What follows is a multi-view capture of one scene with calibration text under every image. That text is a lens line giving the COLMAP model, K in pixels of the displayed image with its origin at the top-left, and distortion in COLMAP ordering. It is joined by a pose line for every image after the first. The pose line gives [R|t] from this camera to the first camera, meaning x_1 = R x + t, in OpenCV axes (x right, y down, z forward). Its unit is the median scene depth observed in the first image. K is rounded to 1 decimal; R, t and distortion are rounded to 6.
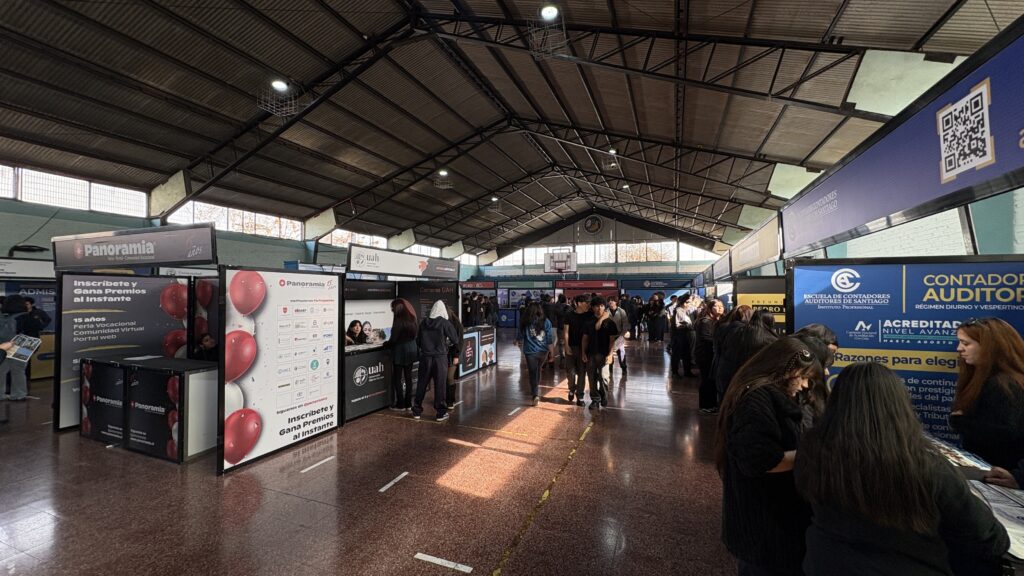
lens RADIAL K [[389.1, 0, 515.6], [0, 389.1, 287.8], [0, 0, 1]] dist [-0.006556, -0.000154]
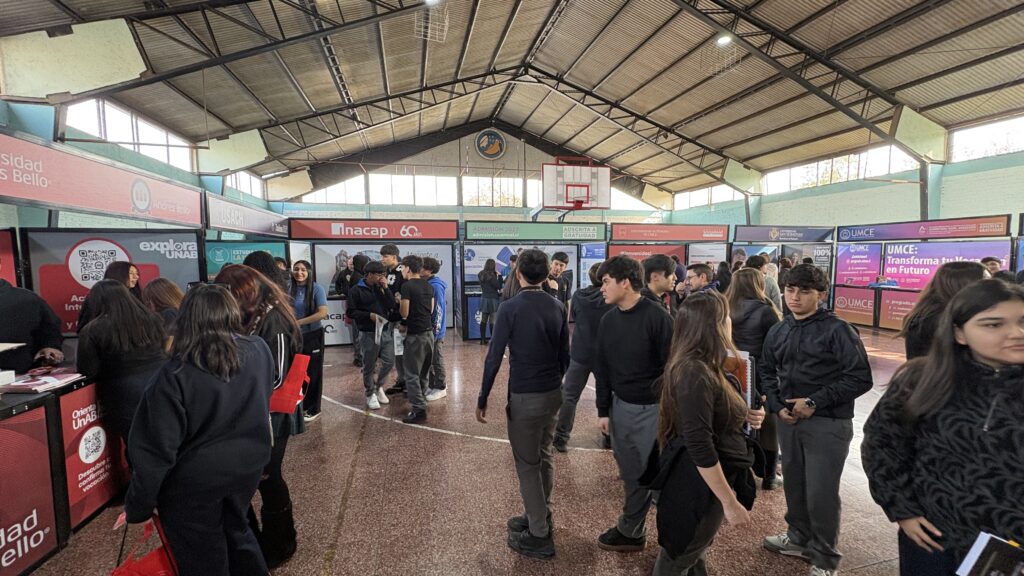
lens RADIAL K [[389.1, 0, 507.4], [0, 389.1, 286.1], [0, 0, 1]] dist [-0.006556, -0.000154]
pose [[0.813544, -0.057985, 0.578606, -0.408140], [0.000754, 0.995120, 0.098666, 0.012691], [-0.581503, -0.079833, 0.809617, 1.163514]]
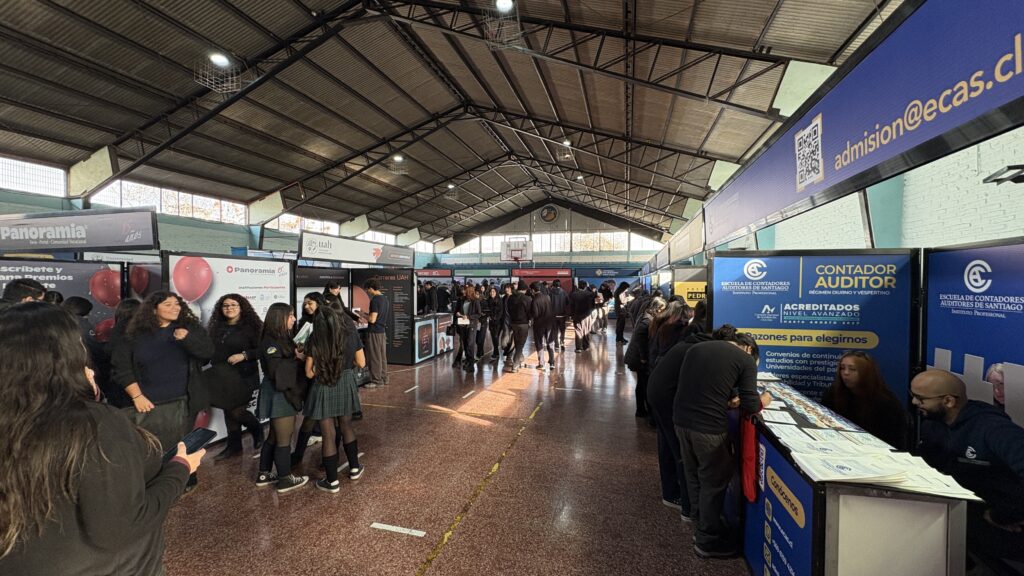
lens RADIAL K [[389.1, 0, 513.1], [0, 389.1, 288.5], [0, 0, 1]] dist [-0.006556, -0.000154]
pose [[0.994925, 0.000392, 0.100620, 0.007589], [-0.003623, 0.999484, 0.031924, 0.001015], [-0.100555, -0.032127, 0.994413, -0.027395]]
